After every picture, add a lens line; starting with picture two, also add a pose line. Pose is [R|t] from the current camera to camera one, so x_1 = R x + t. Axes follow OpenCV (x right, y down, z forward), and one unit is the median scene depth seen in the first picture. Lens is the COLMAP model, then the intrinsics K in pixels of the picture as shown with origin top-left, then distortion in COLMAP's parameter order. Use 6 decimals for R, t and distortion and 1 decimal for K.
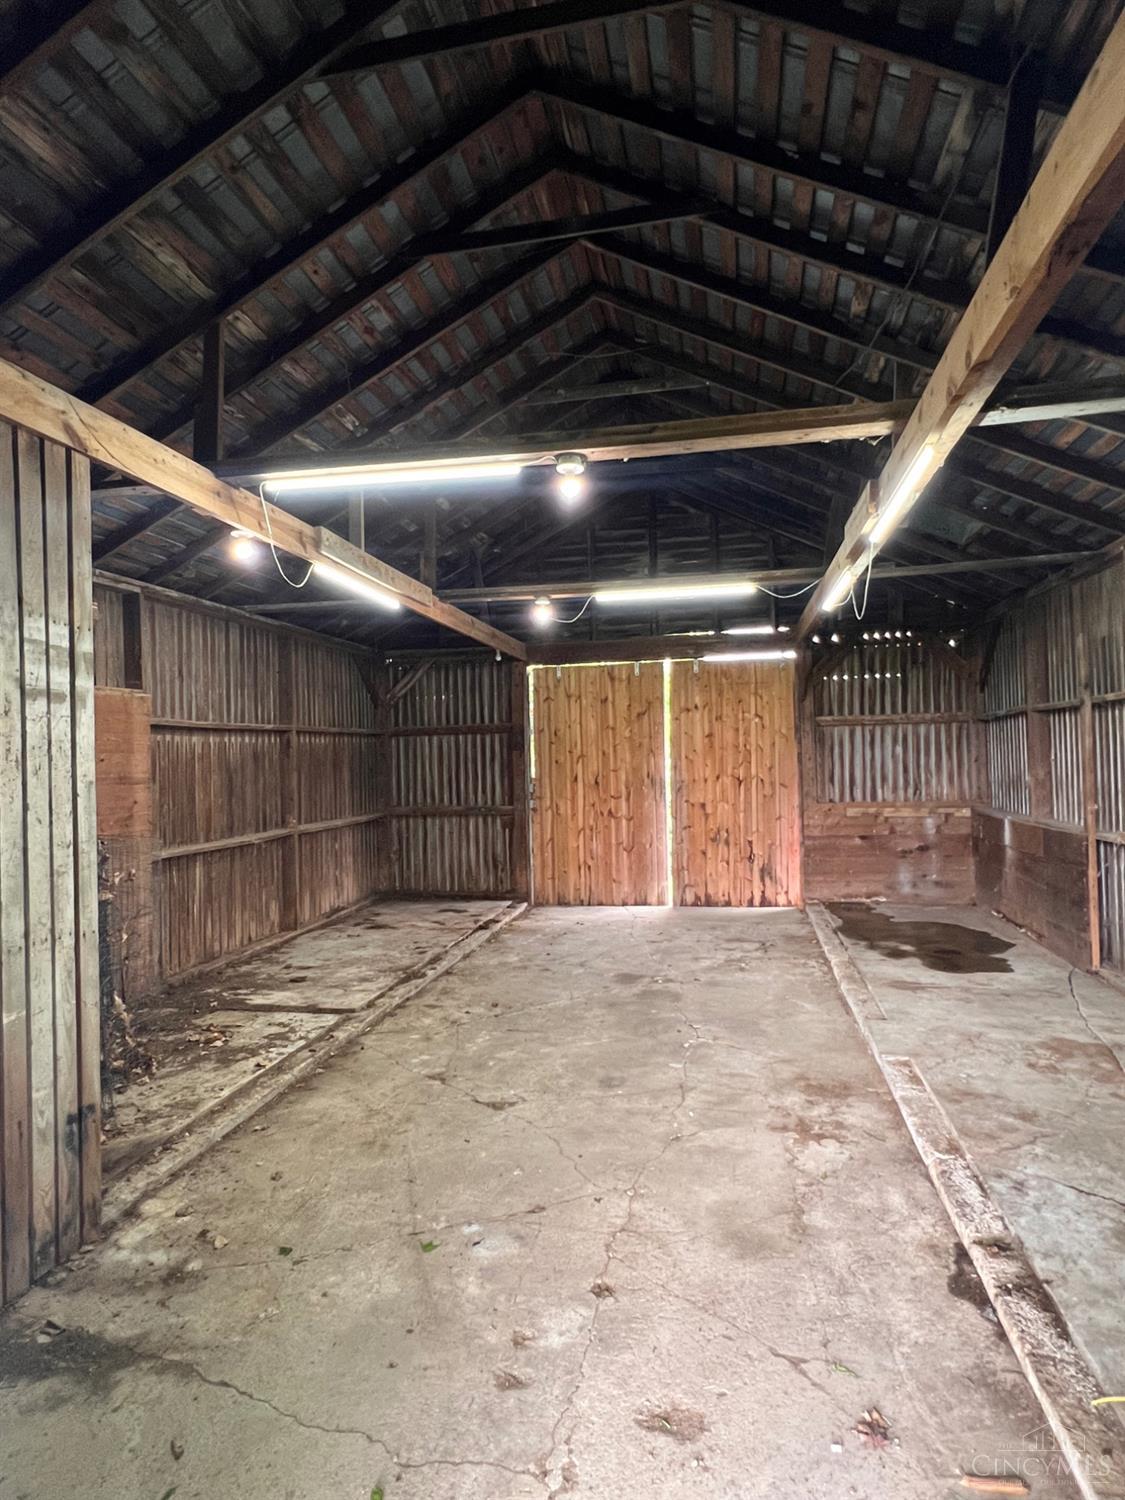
lens RADIAL K [[835.7, 0, 558.0], [0, 835.7, 753.1], [0, 0, 1]] dist [-0.004971, -0.001260]
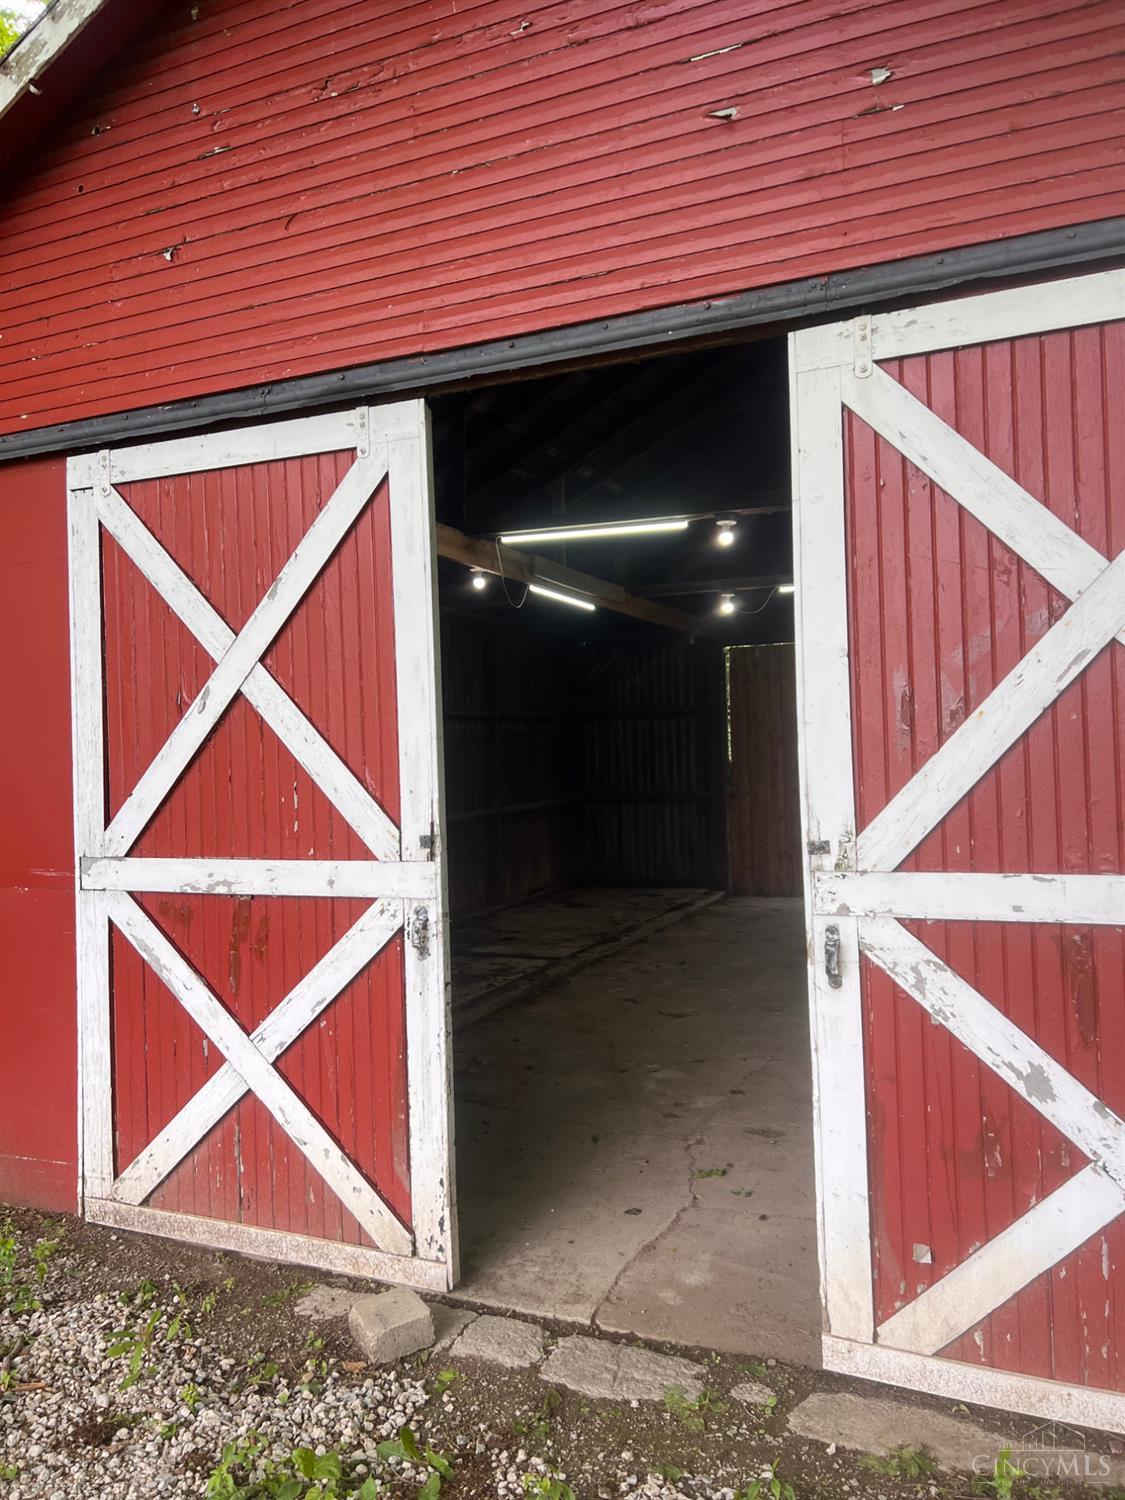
lens RADIAL K [[1148.5, 0, 559.8], [0, 1148.5, 753.1], [0, 0, 1]] dist [0.015390, -0.007985]
pose [[0.977999, -0.003393, -0.208581, 0.083504], [0.006307, 0.999892, 0.013304, -0.000187], [0.208514, -0.014327, 0.977915, -0.518325]]
